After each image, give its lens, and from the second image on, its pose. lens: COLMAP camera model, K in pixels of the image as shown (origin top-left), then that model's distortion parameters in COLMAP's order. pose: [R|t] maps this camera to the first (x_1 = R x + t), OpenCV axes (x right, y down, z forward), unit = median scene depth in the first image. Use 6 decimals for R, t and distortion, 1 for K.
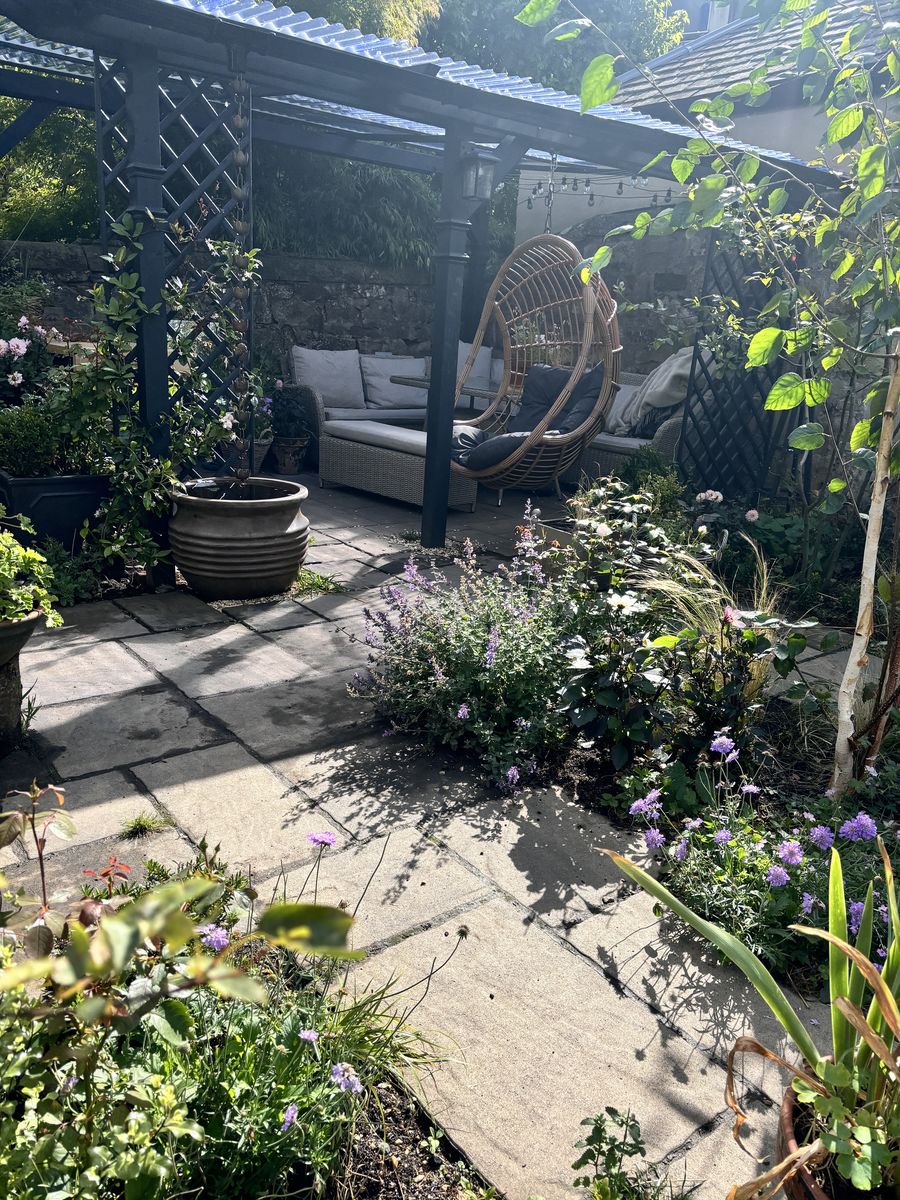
lens RADIAL K [[870.8, 0, 450.0], [0, 870.8, 600.0], [0, 0, 1]] dist [0.009031, 0.000681]
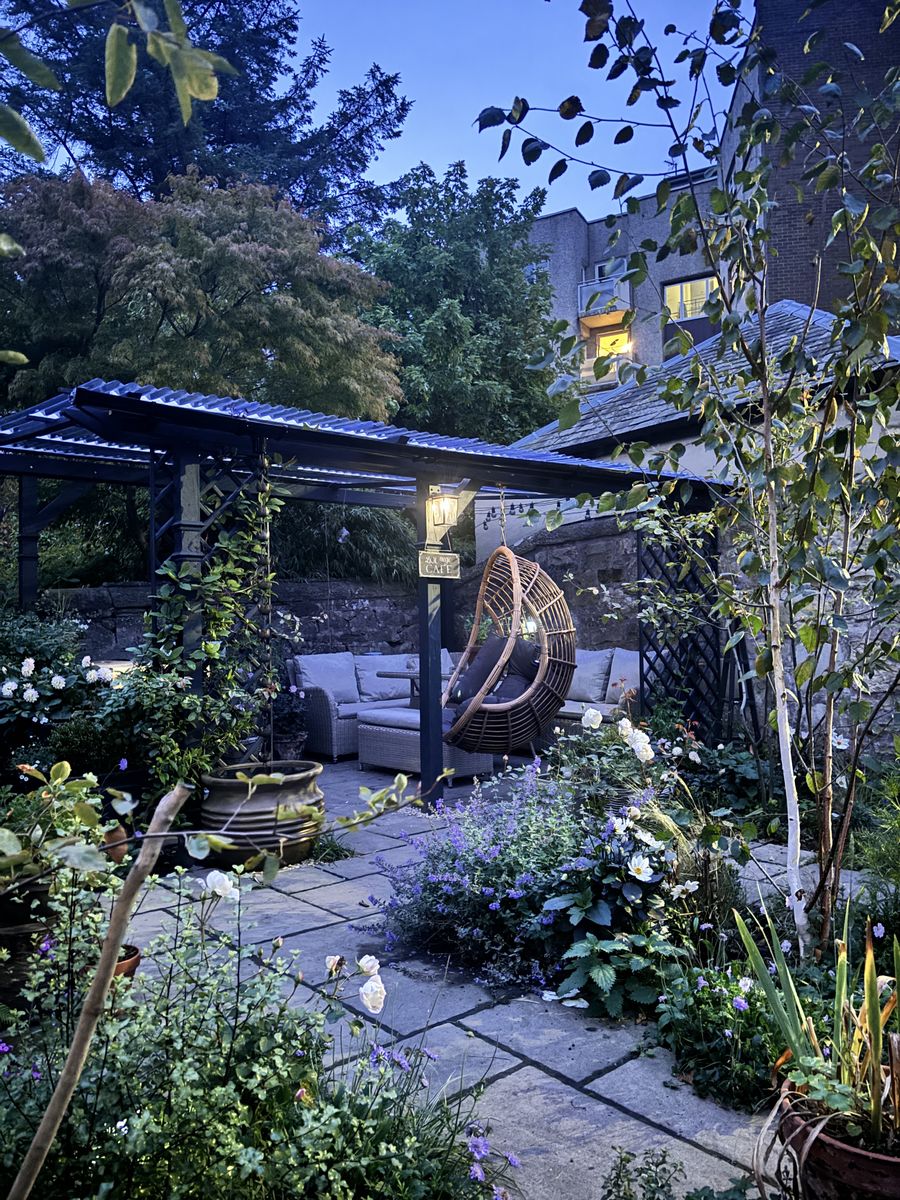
lens RADIAL K [[870.8, 0, 450.0], [0, 870.8, 600.0], [0, 0, 1]] dist [0.009031, 0.000681]
pose [[0.995831, -0.083638, 0.036400, -0.012650], [0.091002, 0.938210, -0.333887, 0.044907], [-0.006225, 0.335808, 0.941910, -0.107525]]
